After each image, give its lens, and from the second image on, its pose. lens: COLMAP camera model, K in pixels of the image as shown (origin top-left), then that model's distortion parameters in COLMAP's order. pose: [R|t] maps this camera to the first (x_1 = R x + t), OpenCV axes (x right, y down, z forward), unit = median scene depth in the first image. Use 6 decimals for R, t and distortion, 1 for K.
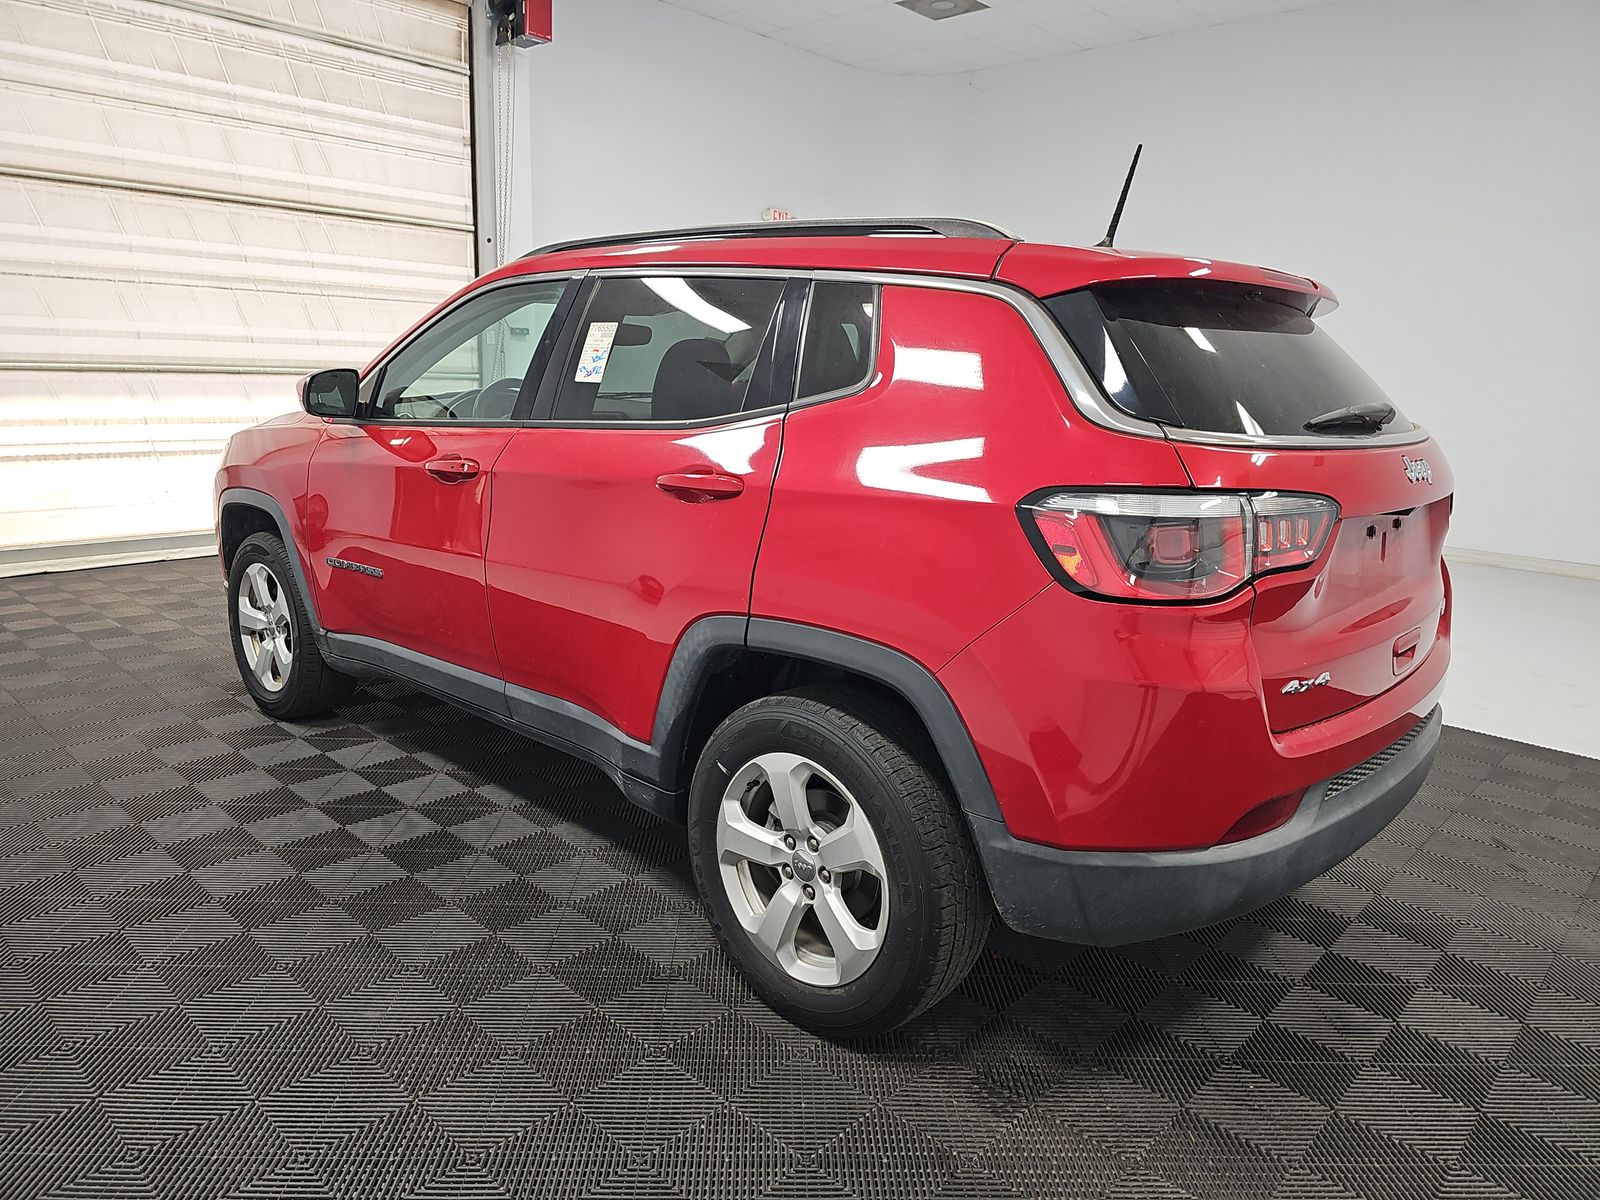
lens RADIAL K [[1095.3, 0, 799.1], [0, 1095.3, 593.4], [0, 0, 1]] dist [0.036635, -0.017675]
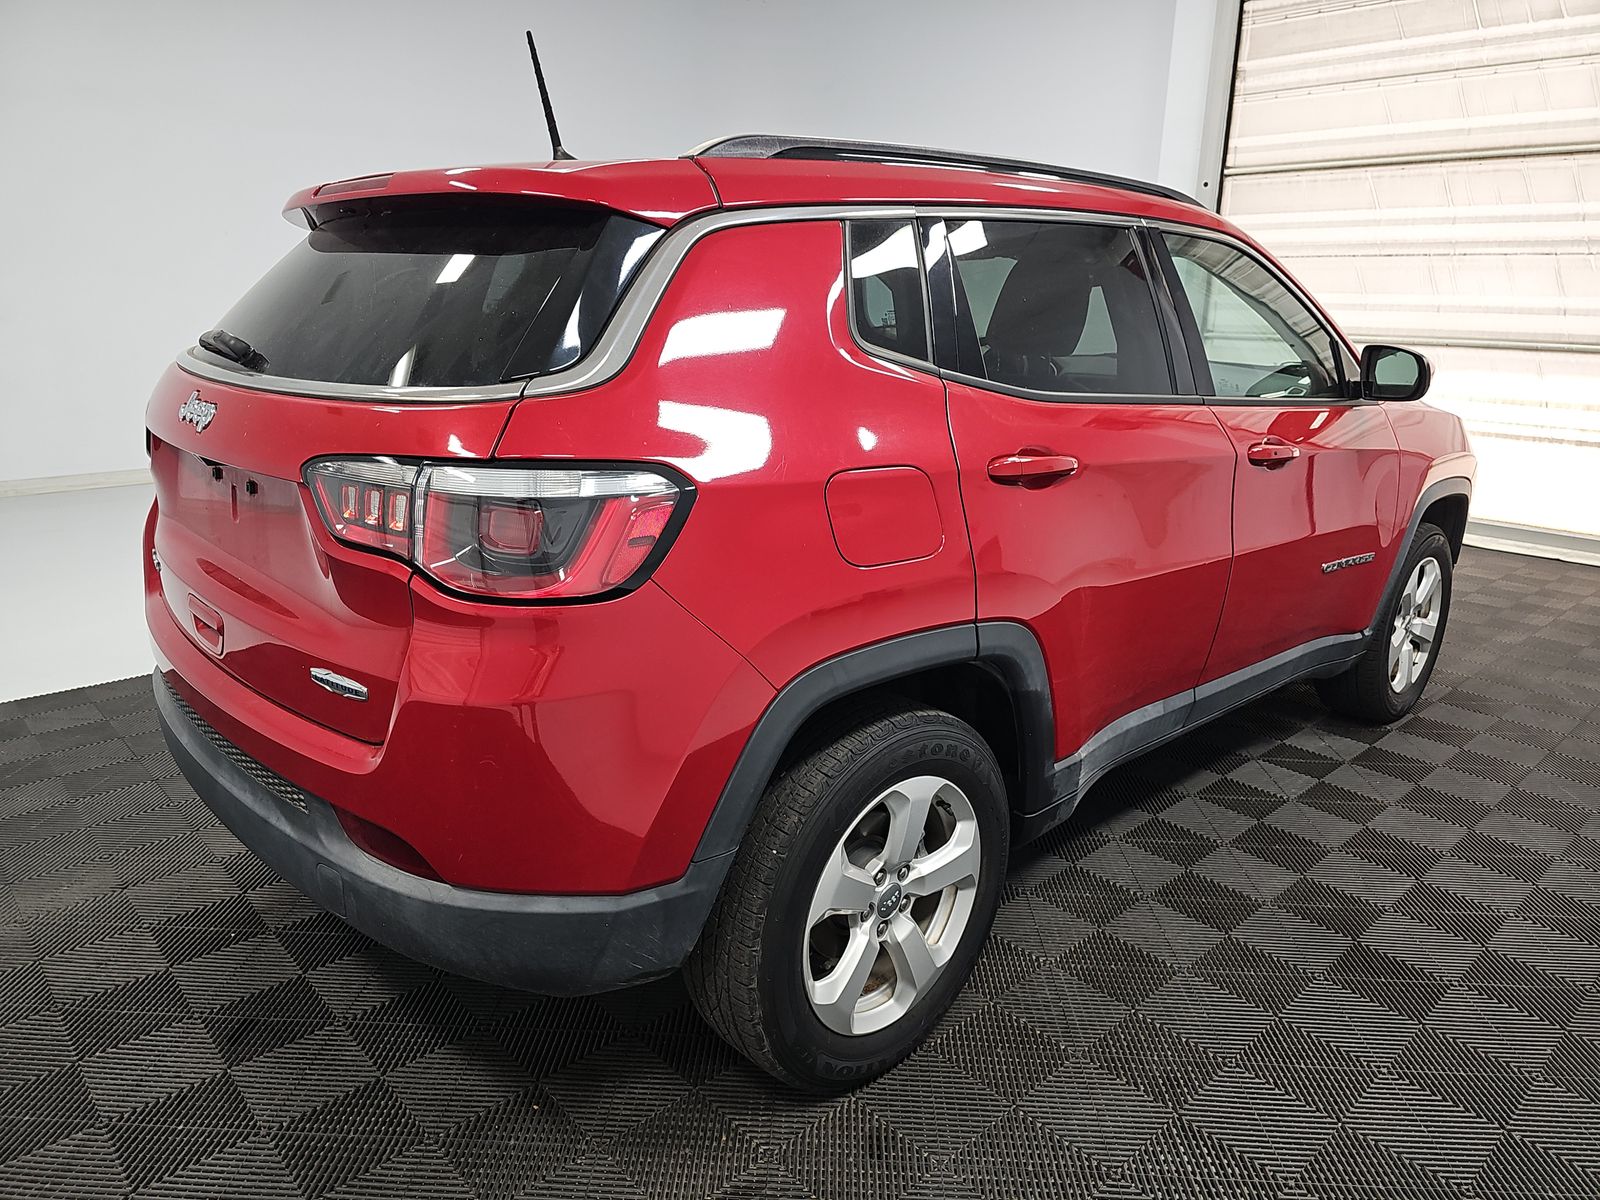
lens RADIAL K [[1095.3, 0, 768.2], [0, 1095.3, 576.5], [0, 0, 1]] dist [0.036635, -0.017675]
pose [[-0.033093, 0.221496, -0.974600, 0.430311], [-0.233901, 0.946337, 0.223015, -0.085190], [0.971697, 0.235340, 0.020491, 0.441784]]
